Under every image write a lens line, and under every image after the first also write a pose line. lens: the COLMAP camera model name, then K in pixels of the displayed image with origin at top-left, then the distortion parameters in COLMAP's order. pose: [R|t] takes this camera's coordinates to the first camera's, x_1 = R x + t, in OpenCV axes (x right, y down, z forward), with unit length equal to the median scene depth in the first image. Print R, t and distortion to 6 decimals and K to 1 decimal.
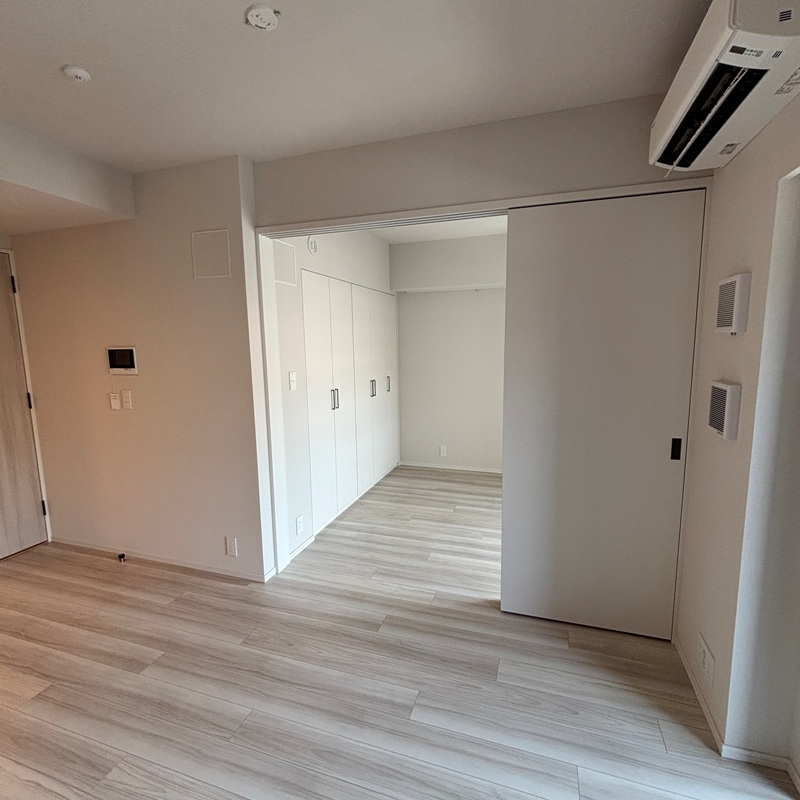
lens RADIAL K [[432.8, 0, 398.1], [0, 432.8, 400.0], [0, 0, 1]] dist [-0.003518, 0.001160]
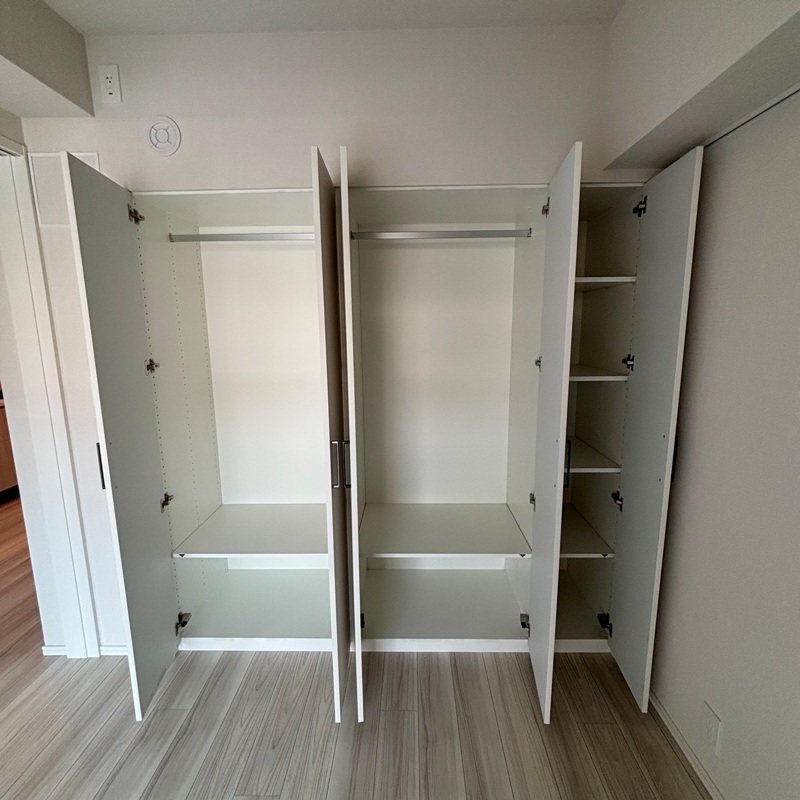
lens RADIAL K [[432.8, 0, 403.1], [0, 432.8, 393.9], [0, 0, 1]] dist [-0.003518, 0.001160]
pose [[0.311087, 0.159331, -0.936930, 0.424162], [-0.124649, 0.984171, 0.125977, -0.154789], [0.942172, 0.077598, 0.326024, 1.119856]]
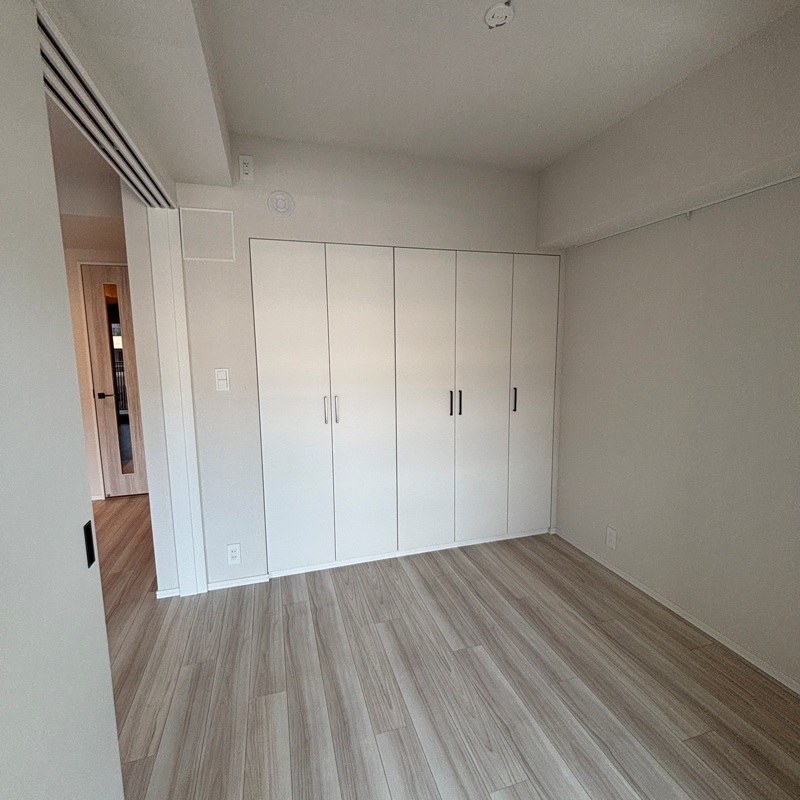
lens RADIAL K [[432.8, 0, 397.9], [0, 432.8, 398.7], [0, 0, 1]] dist [-0.003518, 0.001160]
pose [[0.581839, 0.114604, -0.805189, 0.569987], [-0.108826, 0.992090, 0.062566, -0.089173], [0.805990, 0.051222, 0.589709, 0.733925]]
